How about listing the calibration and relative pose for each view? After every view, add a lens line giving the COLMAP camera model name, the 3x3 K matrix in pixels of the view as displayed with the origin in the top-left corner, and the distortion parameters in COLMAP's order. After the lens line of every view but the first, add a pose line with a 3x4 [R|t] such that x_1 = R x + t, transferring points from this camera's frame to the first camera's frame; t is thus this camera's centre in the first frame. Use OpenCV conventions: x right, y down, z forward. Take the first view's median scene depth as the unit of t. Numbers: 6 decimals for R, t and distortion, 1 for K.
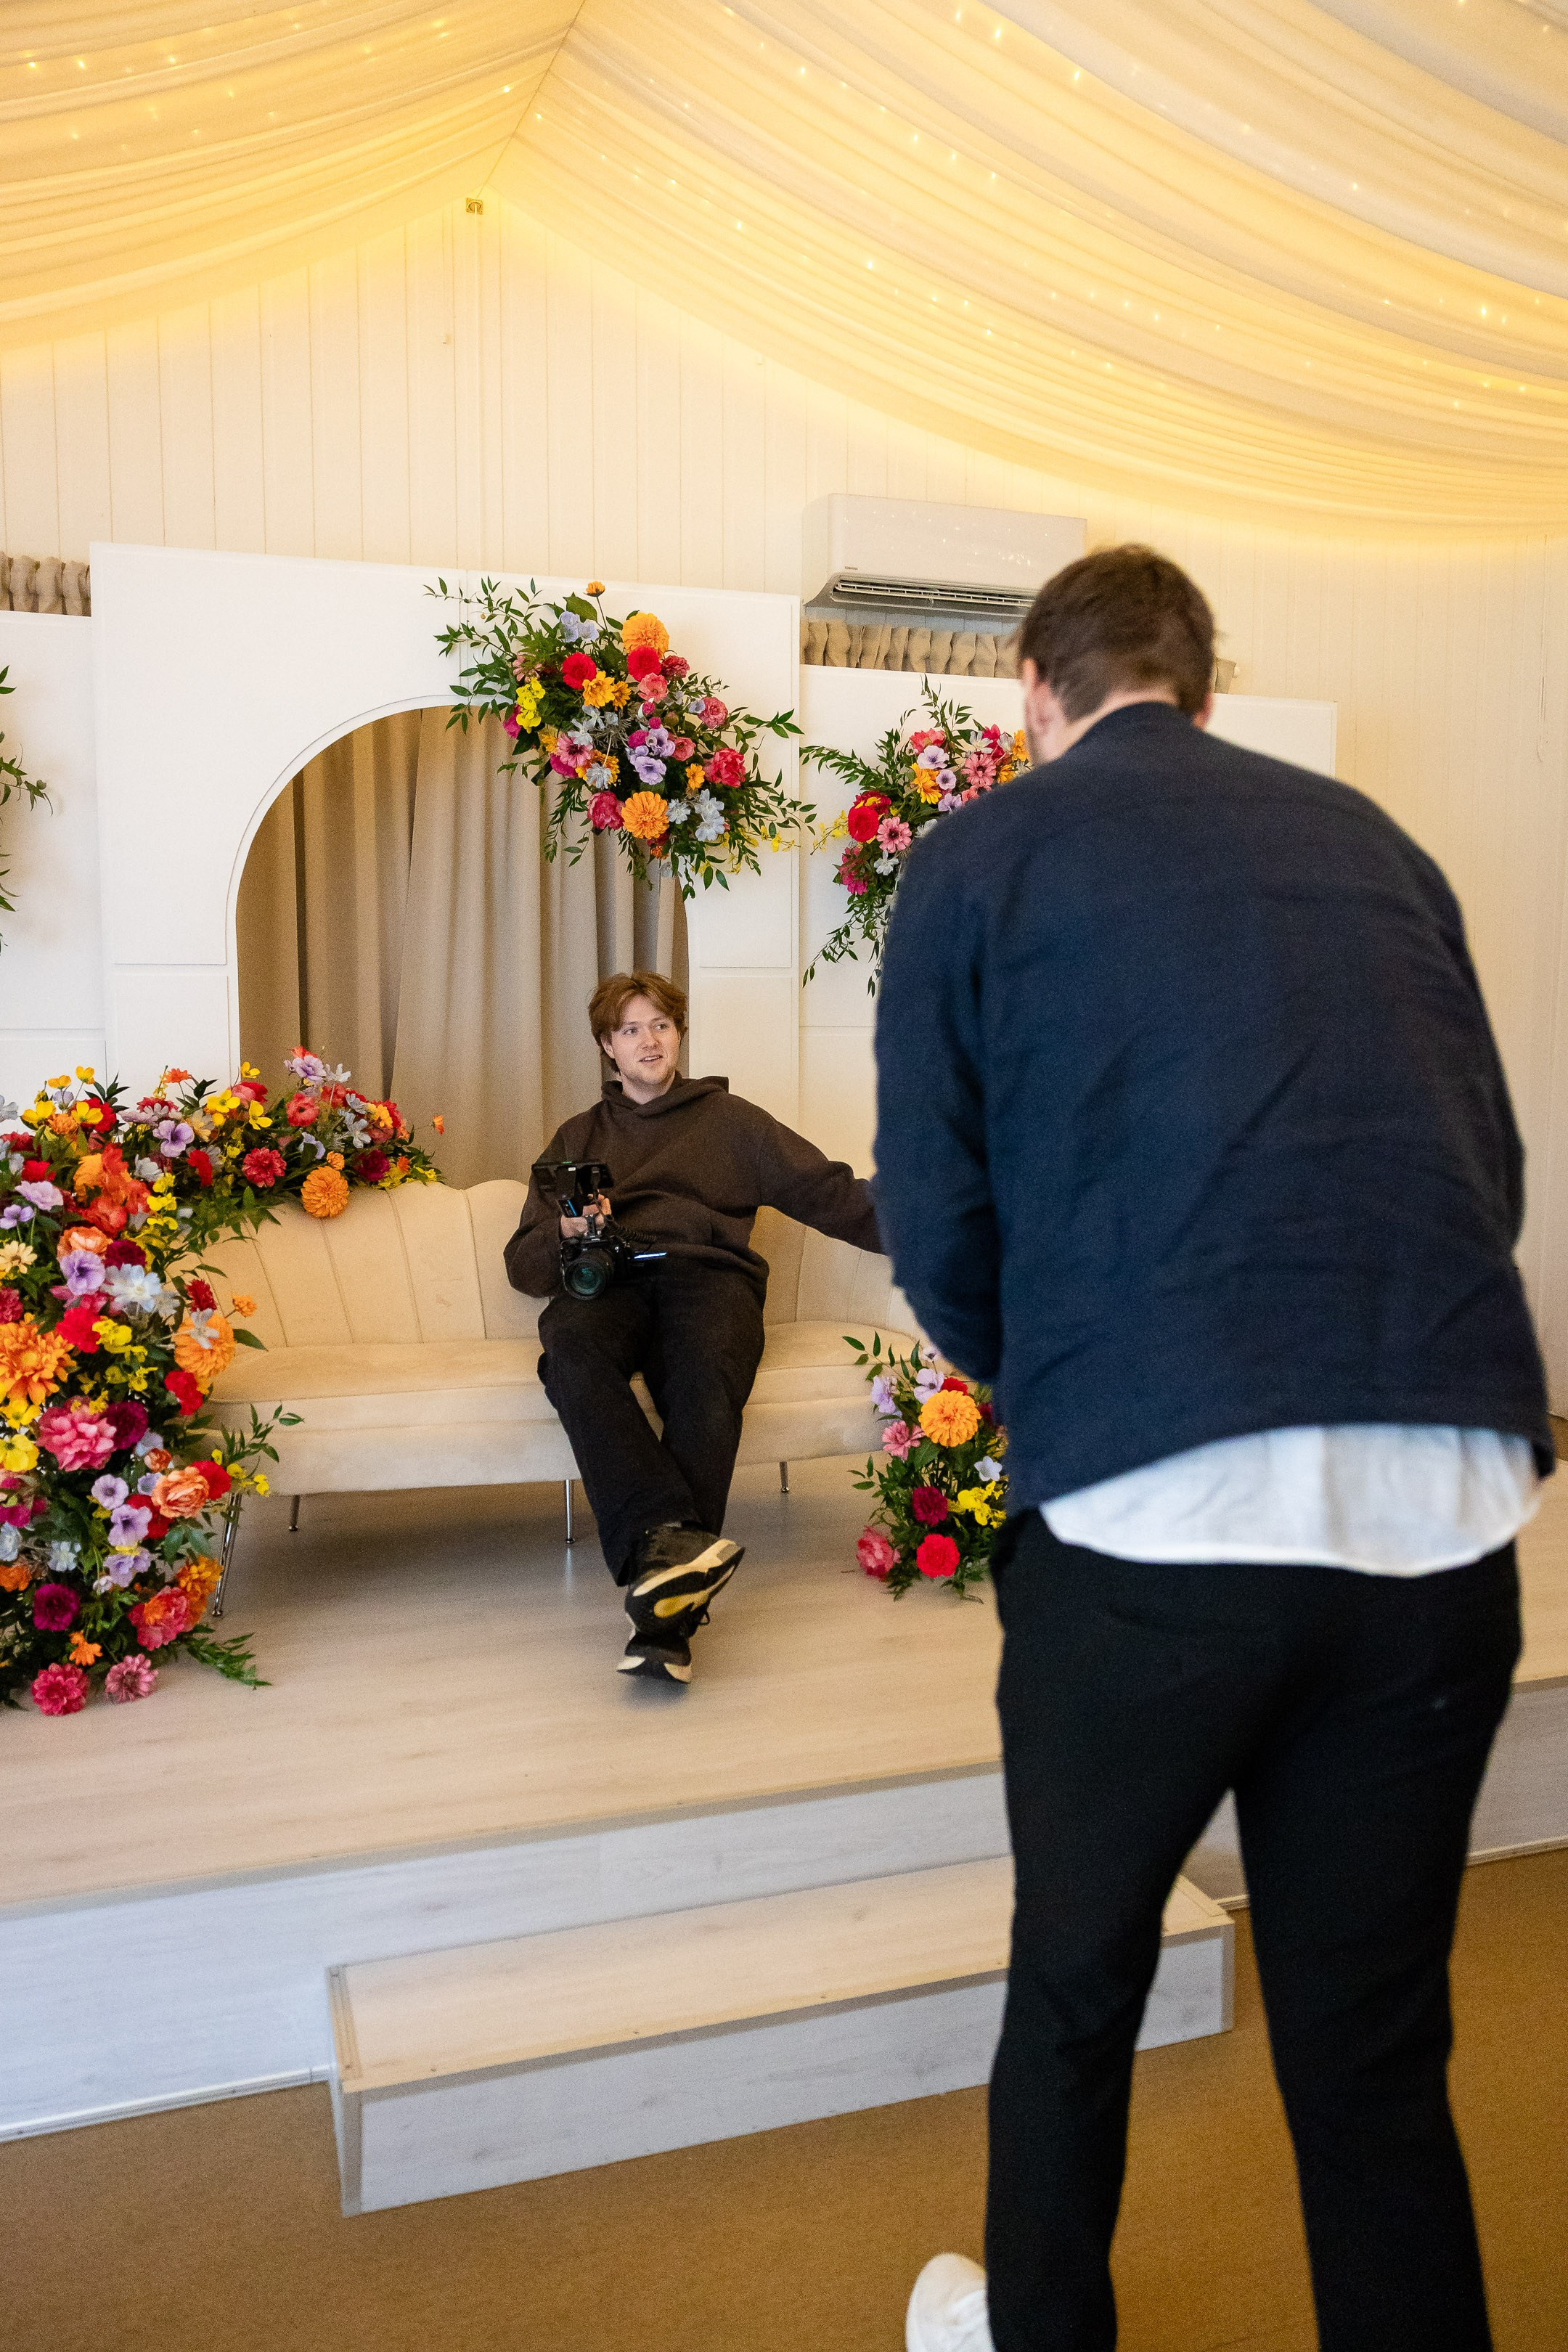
lens RADIAL K [[1798.9, 0, 783.5], [0, 1798.9, 1168.2], [0, 0, 1]] dist [0.024979, 0.017102]
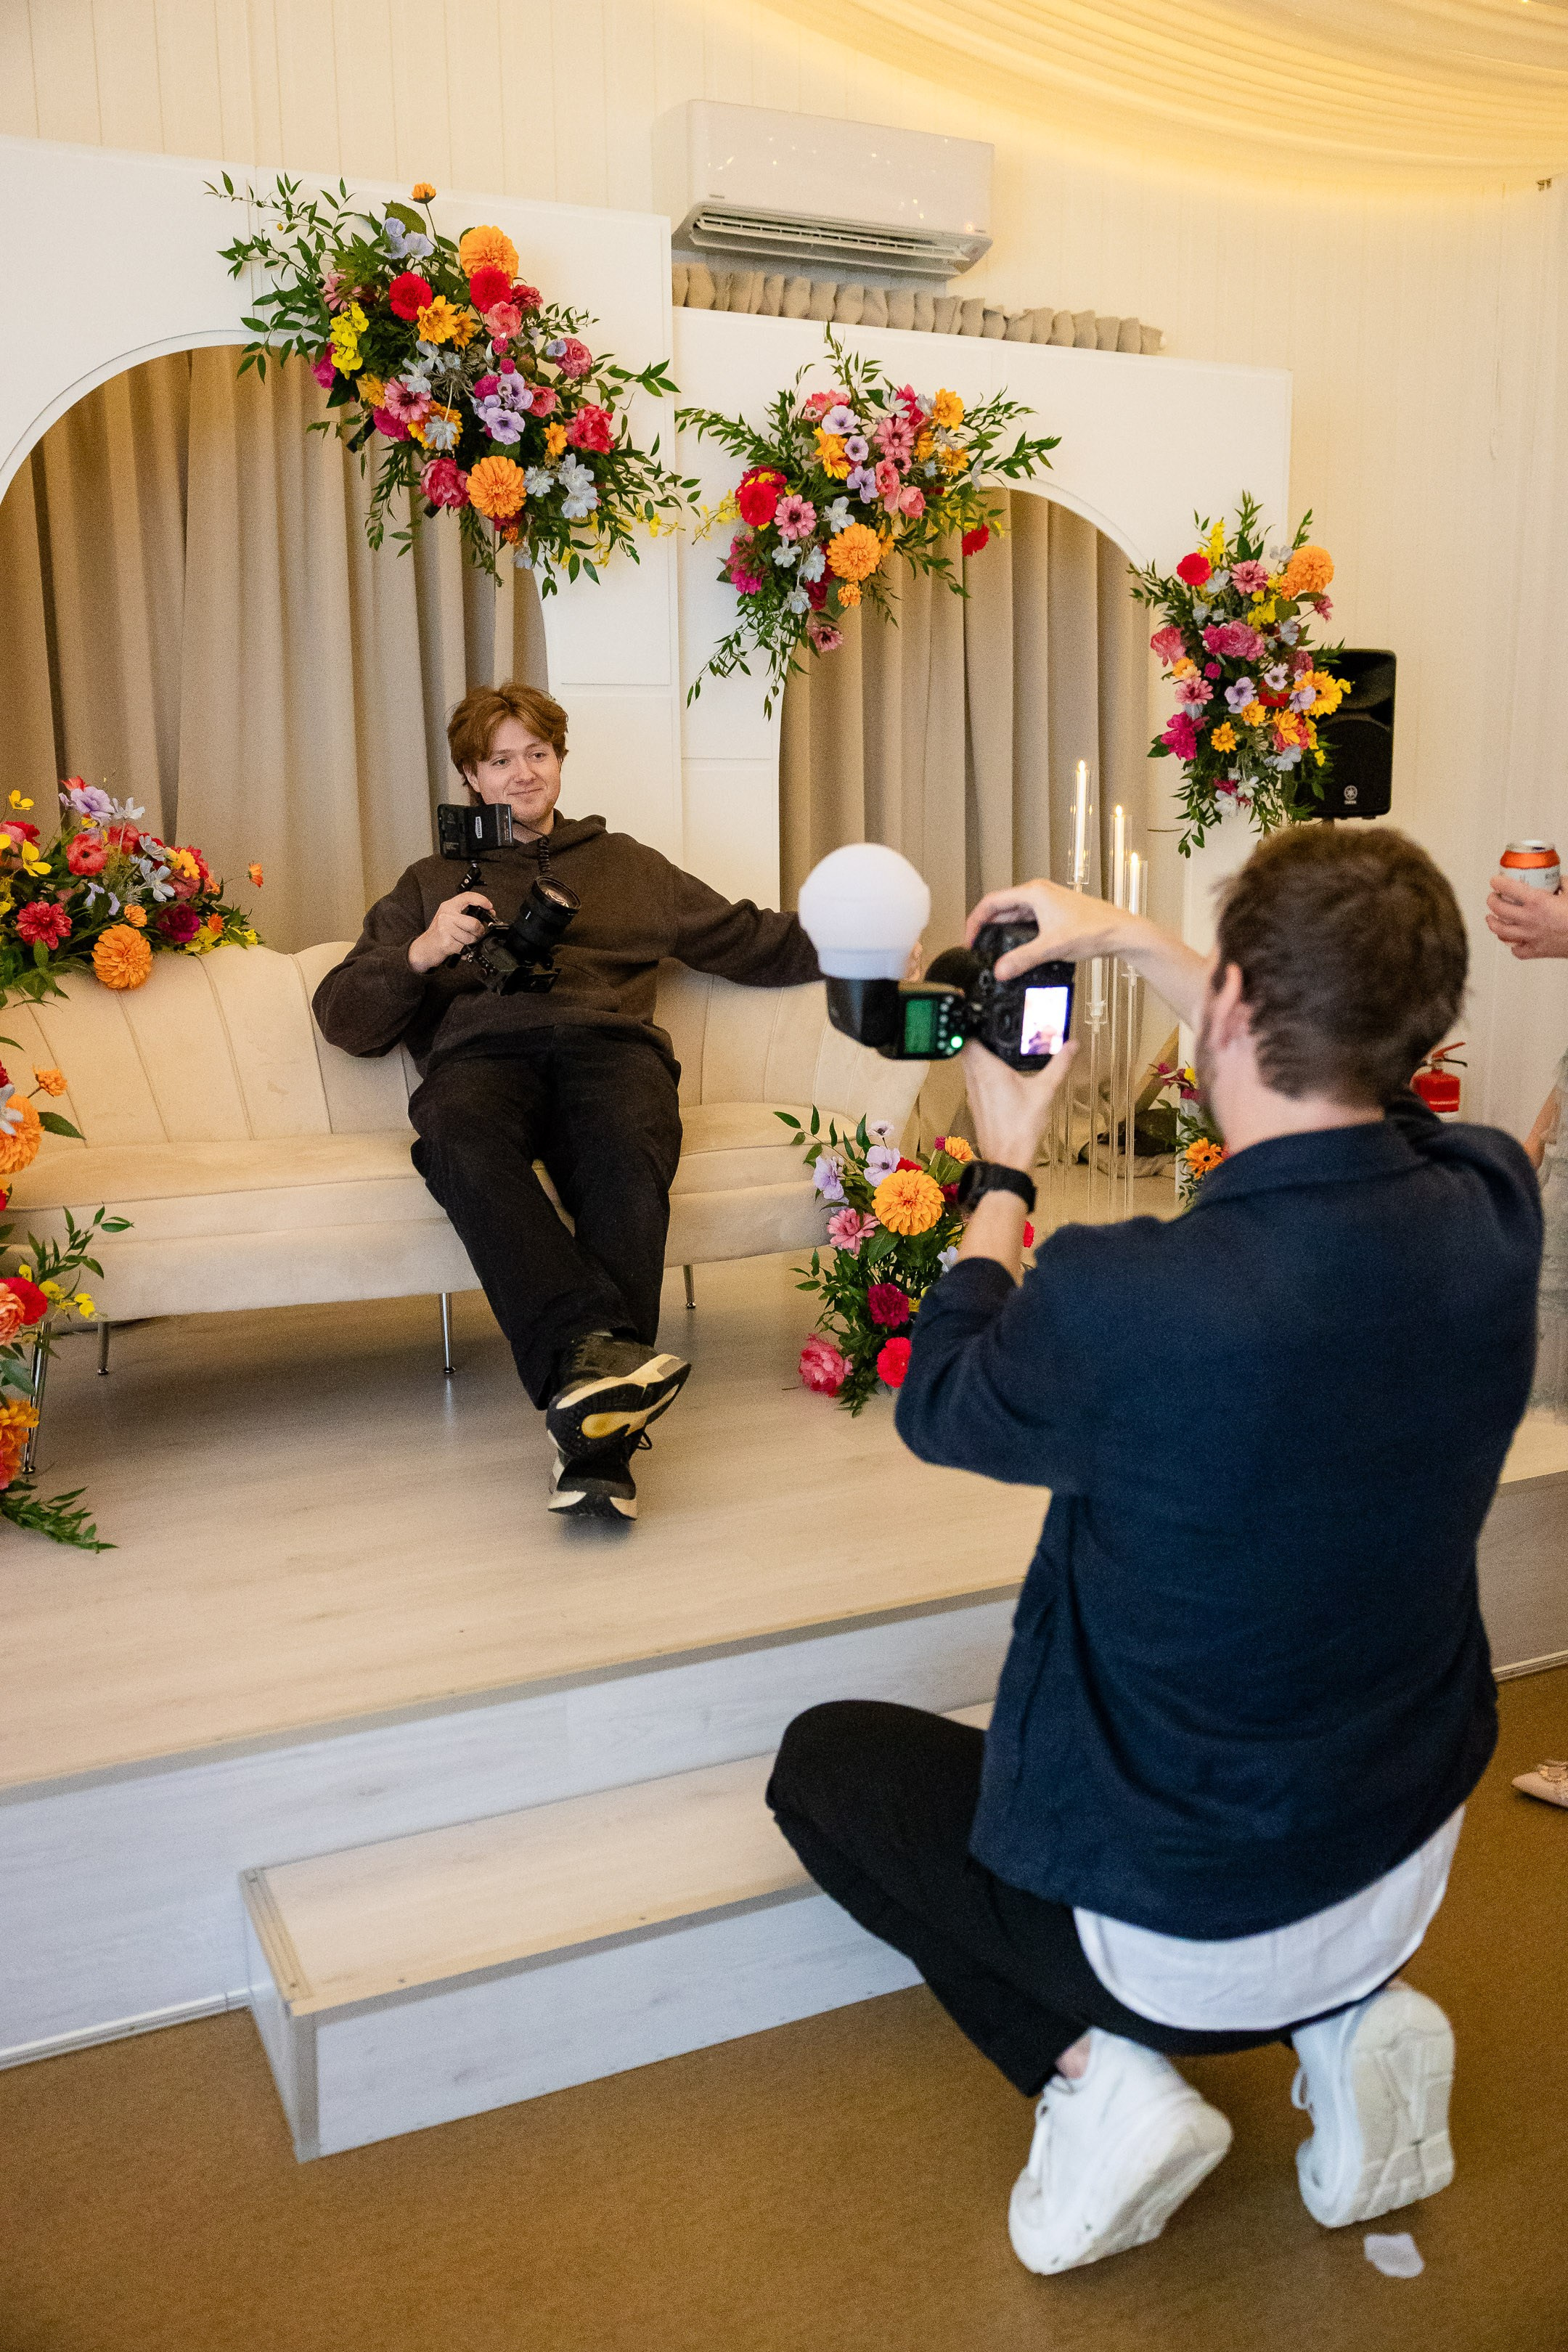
lens RADIAL K [[2009.8, 0, 778.5], [0, 2009.8, 1156.8], [0, 0, 1]] dist [0.025977, 0.010034]
pose [[0.993228, -0.033891, 0.111129, -0.070022], [0.025094, 0.996509, 0.079623, 0.039758], [-0.113440, -0.076295, 0.990611, 0.073059]]
